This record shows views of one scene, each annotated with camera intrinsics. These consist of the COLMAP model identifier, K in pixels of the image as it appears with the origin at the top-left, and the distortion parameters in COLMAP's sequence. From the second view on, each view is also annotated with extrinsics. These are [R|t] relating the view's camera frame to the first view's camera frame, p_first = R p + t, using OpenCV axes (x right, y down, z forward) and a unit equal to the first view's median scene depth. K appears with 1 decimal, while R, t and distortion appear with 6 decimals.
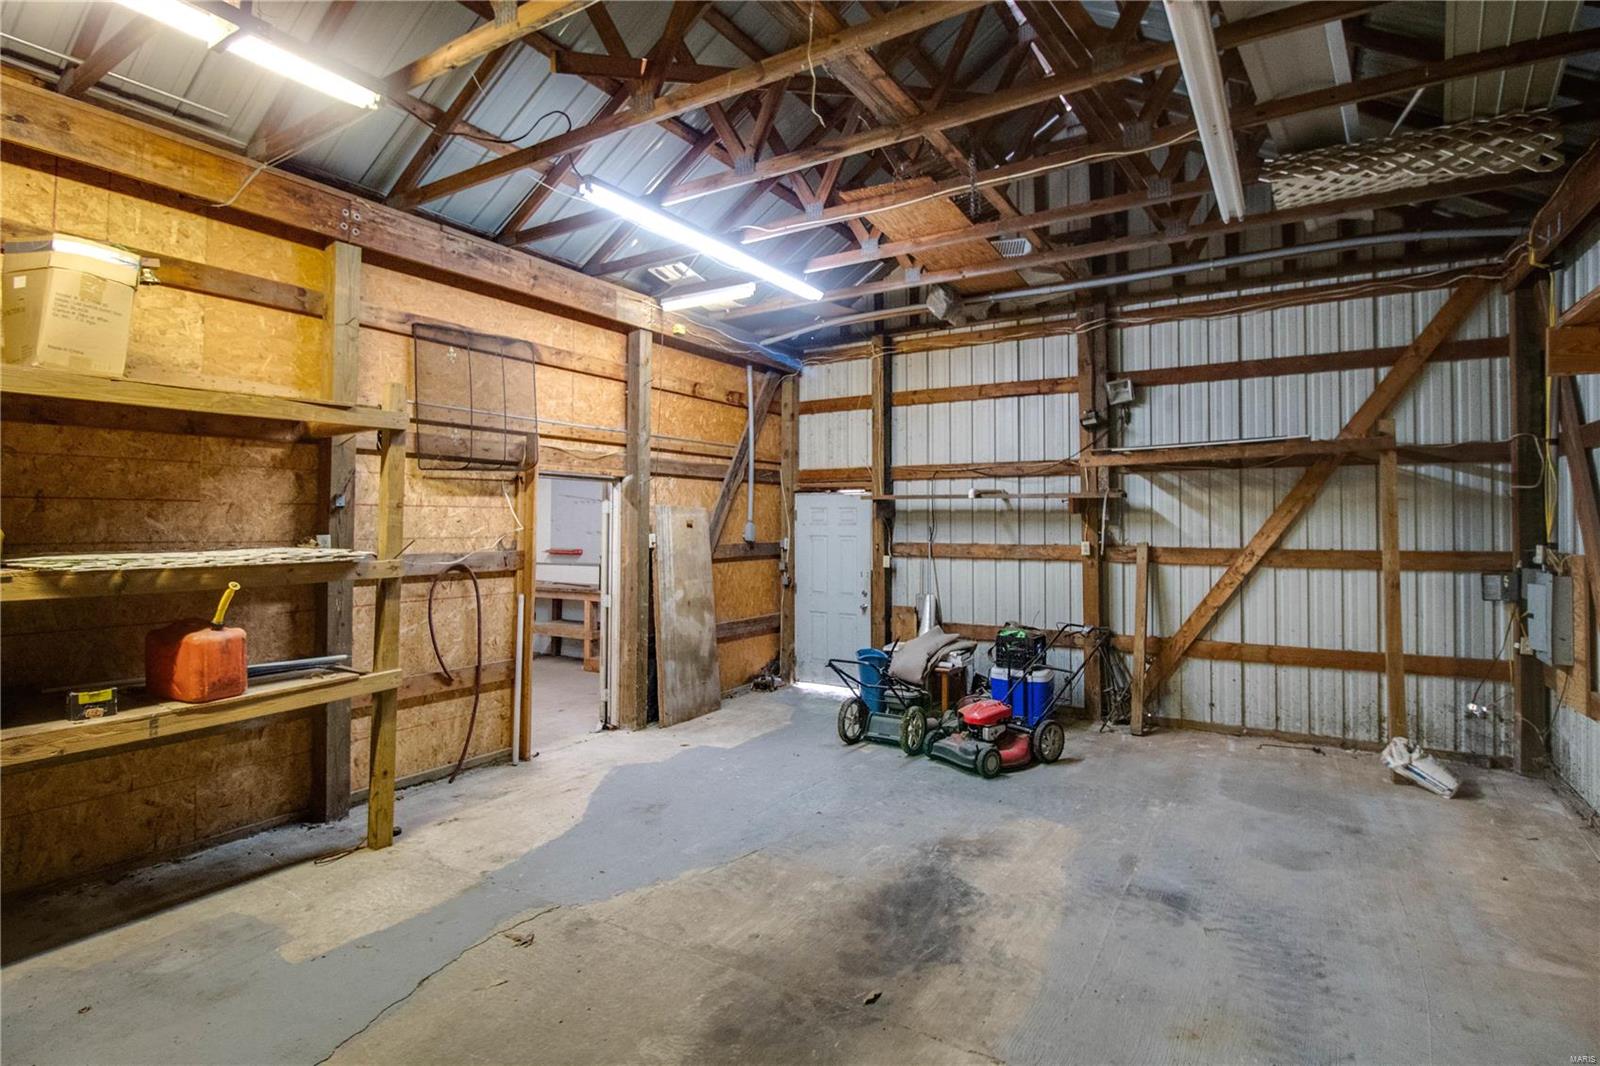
lens RADIAL K [[768.6, 0, 791.0], [0, 768.6, 522.7], [0, 0, 1]] dist [-0.005531, -0.004024]
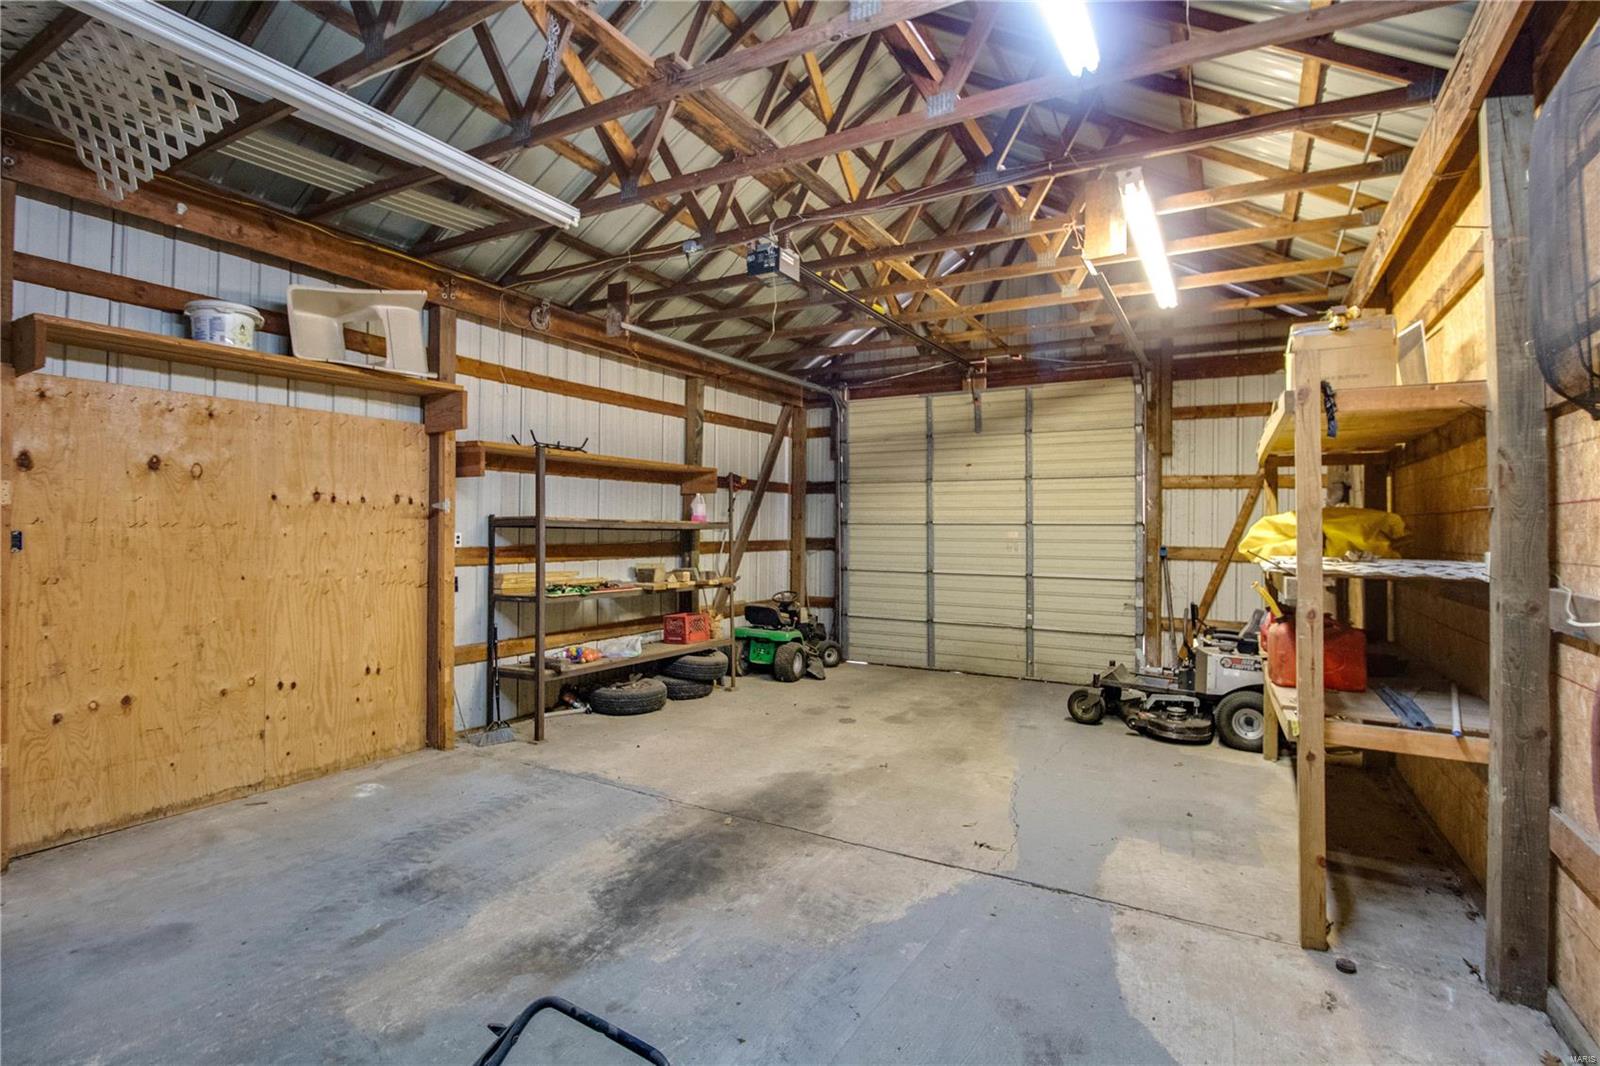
lens RADIAL K [[768.6, 0, 808.6], [0, 768.6, 528.5], [0, 0, 1]] dist [-0.005531, -0.004024]
pose [[-0.997829, -0.013335, -0.064492, 0.036621], [-0.013221, 0.999910, -0.002187, 0.007196], [0.064515, -0.001329, -0.997916, 2.020726]]
